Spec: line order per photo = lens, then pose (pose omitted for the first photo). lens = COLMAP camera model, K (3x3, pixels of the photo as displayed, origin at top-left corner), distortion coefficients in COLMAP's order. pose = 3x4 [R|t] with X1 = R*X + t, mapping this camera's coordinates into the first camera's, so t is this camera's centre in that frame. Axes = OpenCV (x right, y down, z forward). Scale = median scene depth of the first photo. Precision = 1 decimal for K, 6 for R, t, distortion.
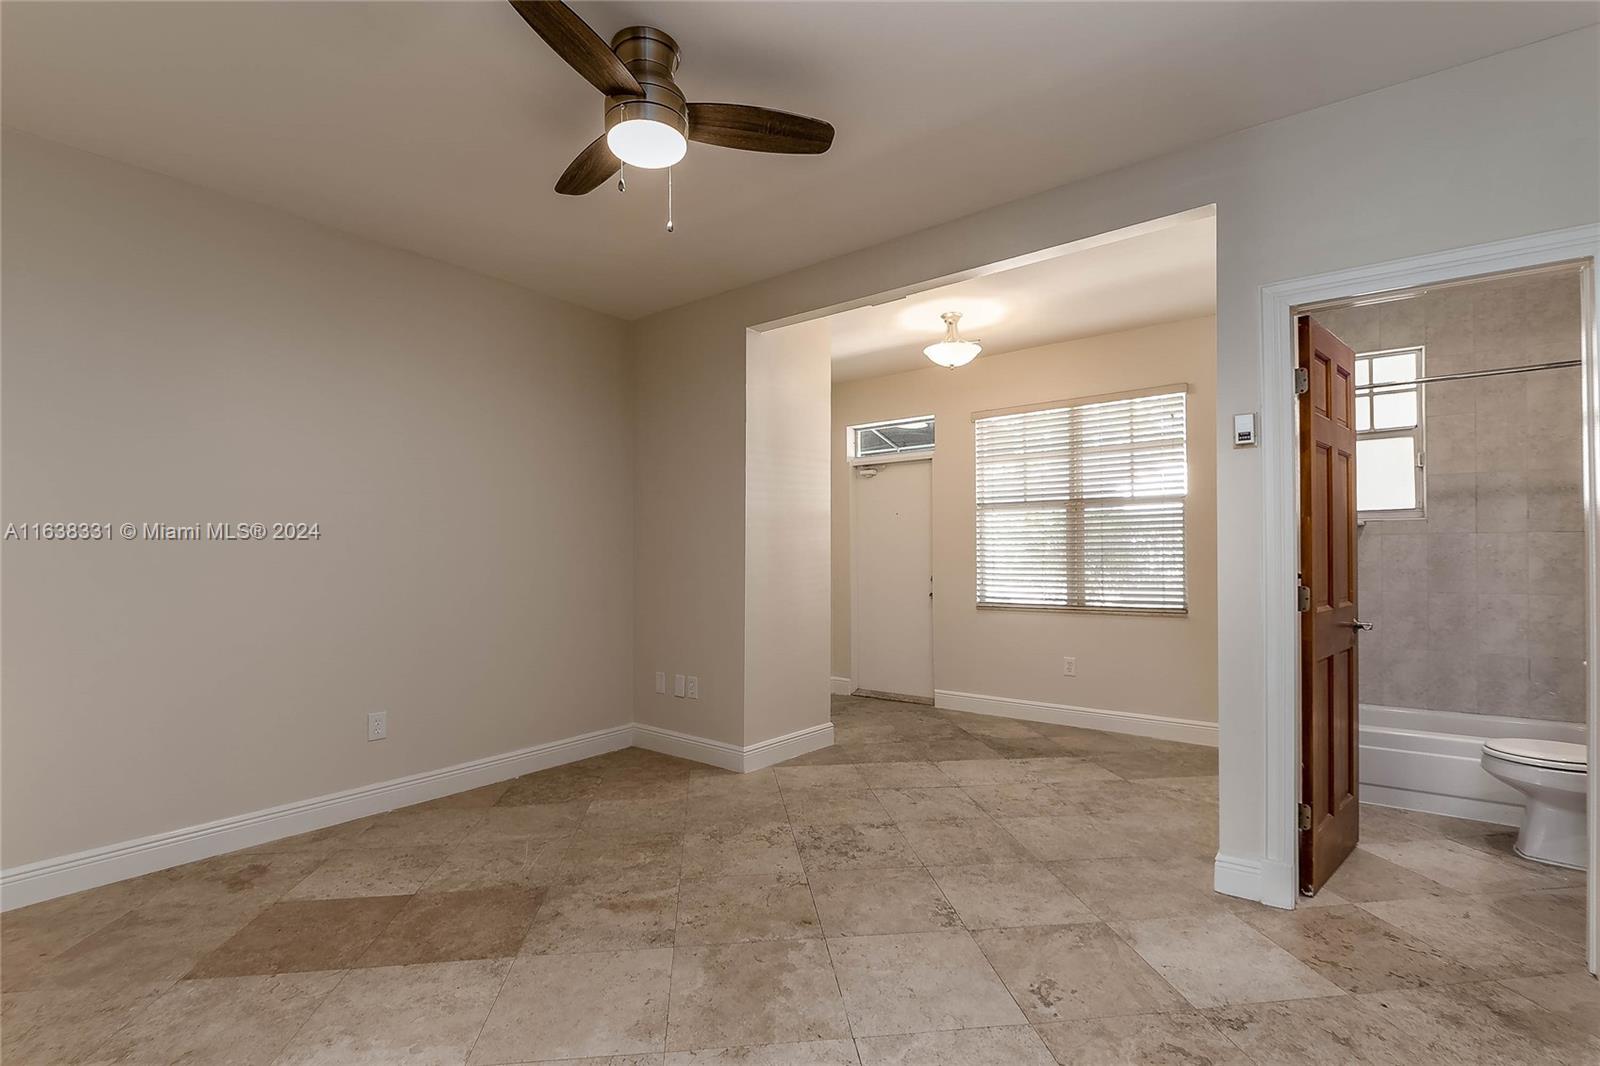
lens RADIAL K [[723.6, 0, 786.0], [0, 723.6, 552.9], [0, 0, 1]] dist [-0.007855, -0.006221]
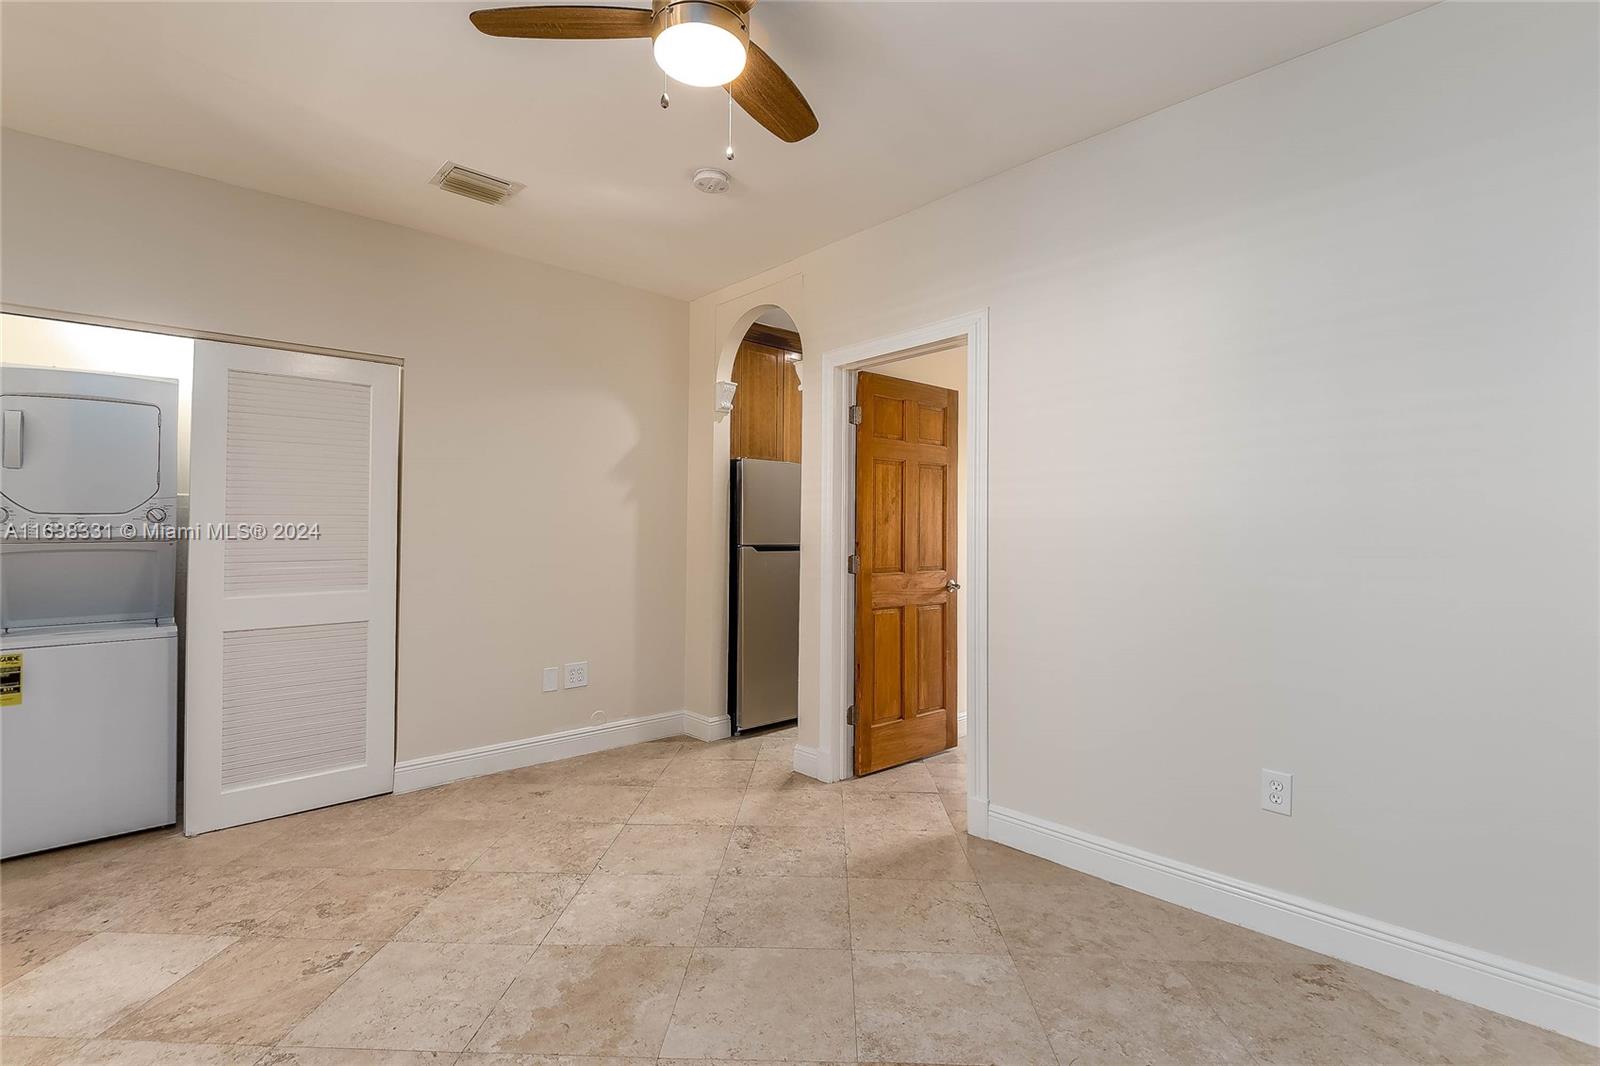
lens RADIAL K [[723.6, 0, 789.8], [0, 723.6, 526.1], [0, 0, 1]] dist [-0.007855, -0.006221]
pose [[-0.987458, 0.003655, 0.157837, -0.252537], [0.002779, 0.999979, -0.005769, -0.007599], [-0.157854, -0.005258, -0.987448, 1.051940]]
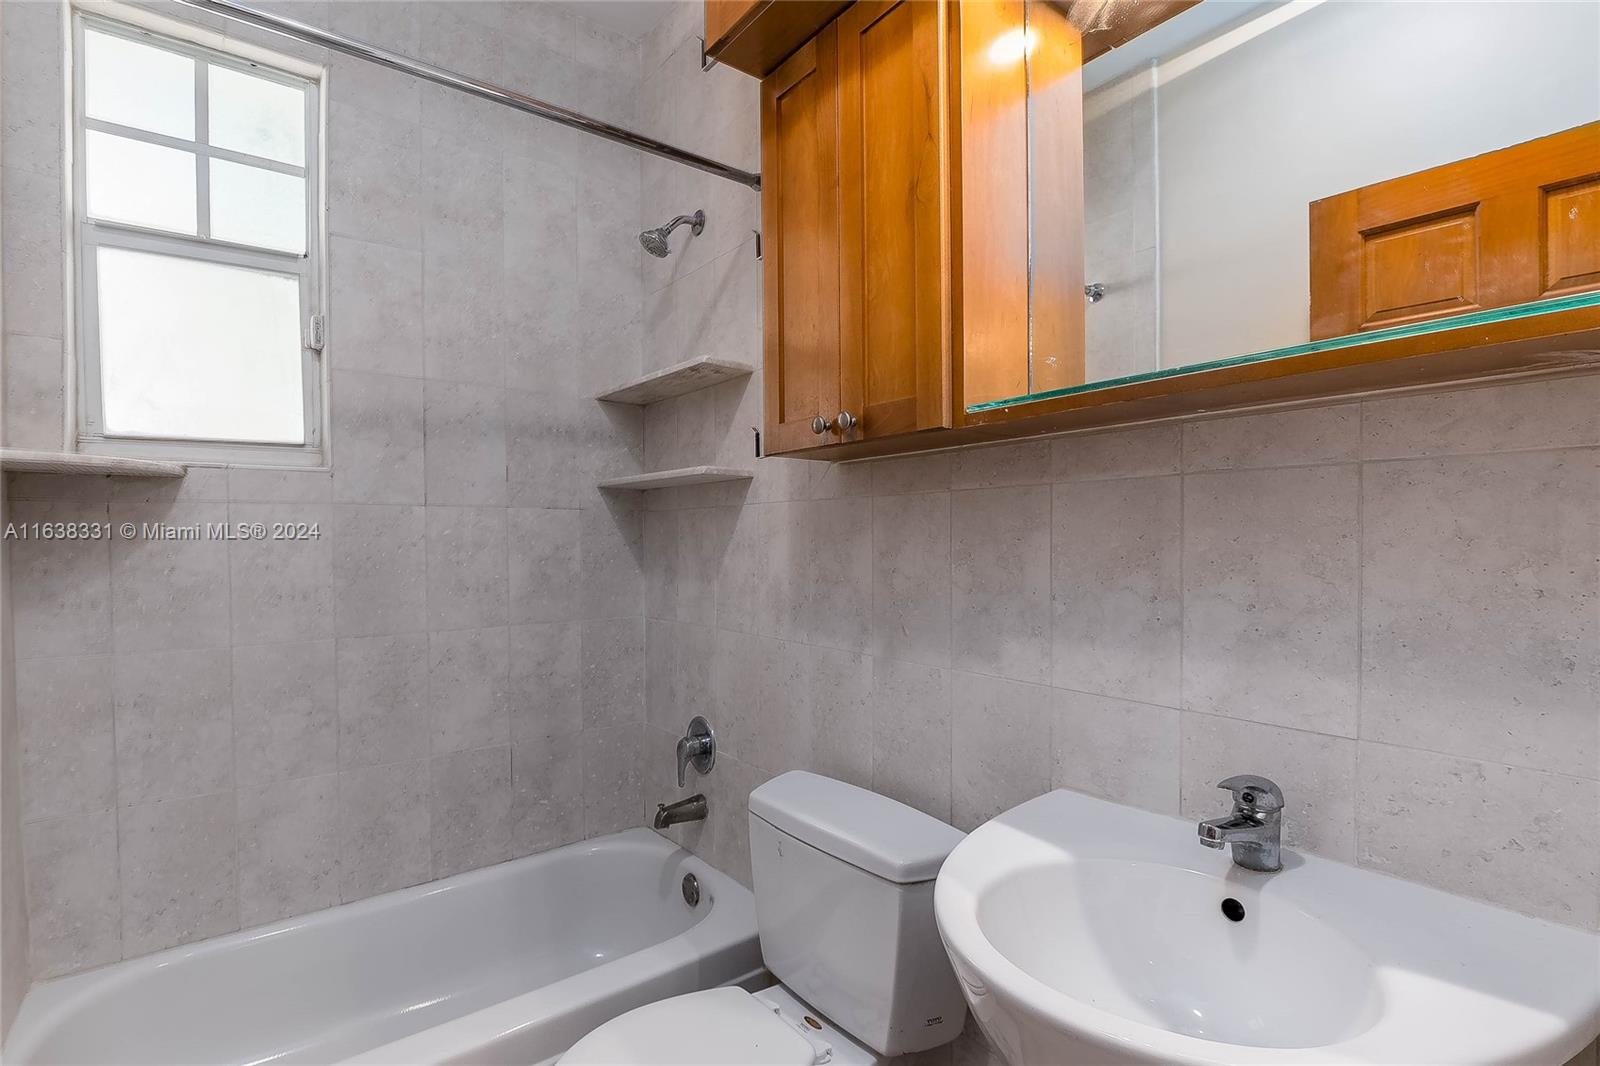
lens RADIAL K [[723.6, 0, 796.5], [0, 723.6, 546.9], [0, 0, 1]] dist [-0.007855, -0.006221]
pose [[0.221744, -0.011361, 0.975039, 0.554907], [0.005125, 0.999932, 0.010486, -0.004238], [-0.975092, 0.002672, 0.221787, 0.655625]]
